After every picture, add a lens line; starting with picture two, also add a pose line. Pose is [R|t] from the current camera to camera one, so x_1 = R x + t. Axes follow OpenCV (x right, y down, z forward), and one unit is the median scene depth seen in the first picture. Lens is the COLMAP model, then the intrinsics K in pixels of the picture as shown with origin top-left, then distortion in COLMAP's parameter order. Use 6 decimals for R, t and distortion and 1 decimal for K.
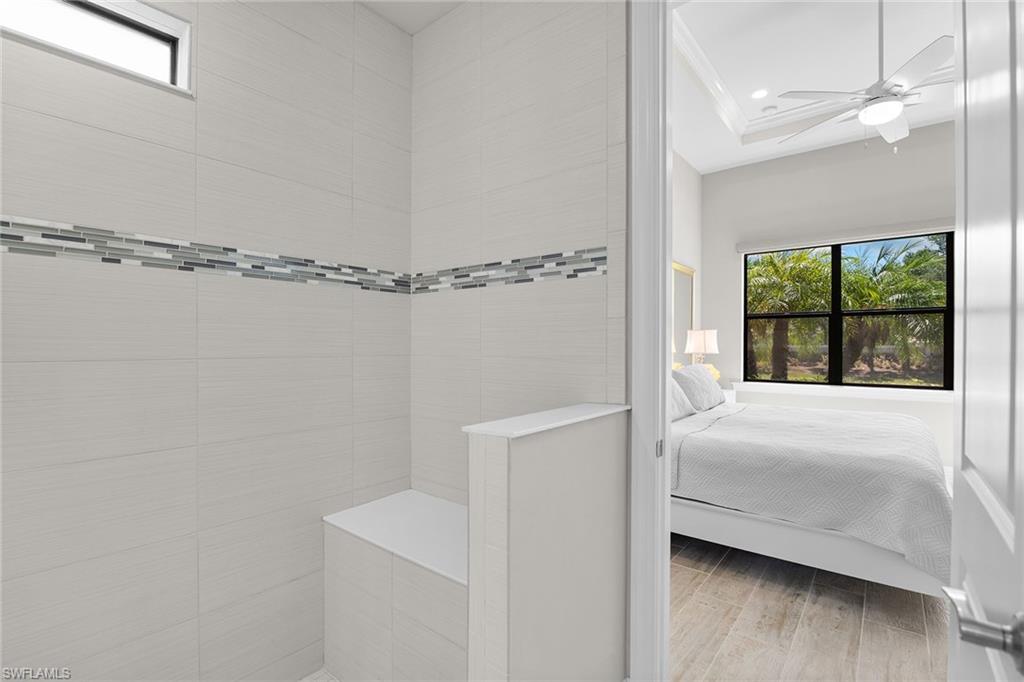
lens RADIAL K [[467.1, 0, 518.0], [0, 467.1, 347.3], [0, 0, 1]] dist [-0.007866, -0.000478]
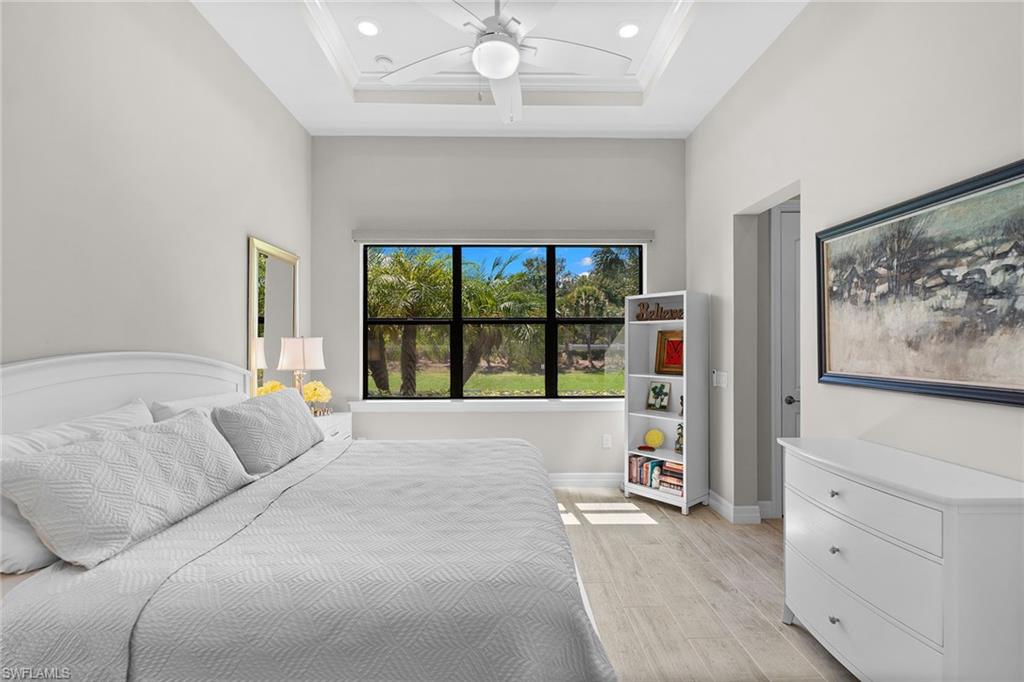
lens RADIAL K [[467.1, 0, 511.5], [0, 467.1, 341.4], [0, 0, 1]] dist [-0.007866, -0.000478]
pose [[0.765400, 0.003487, 0.643546, 0.169093], [0.006064, 0.999902, -0.012630, -0.019145], [-0.643527, 0.013570, 0.765303, 0.220742]]
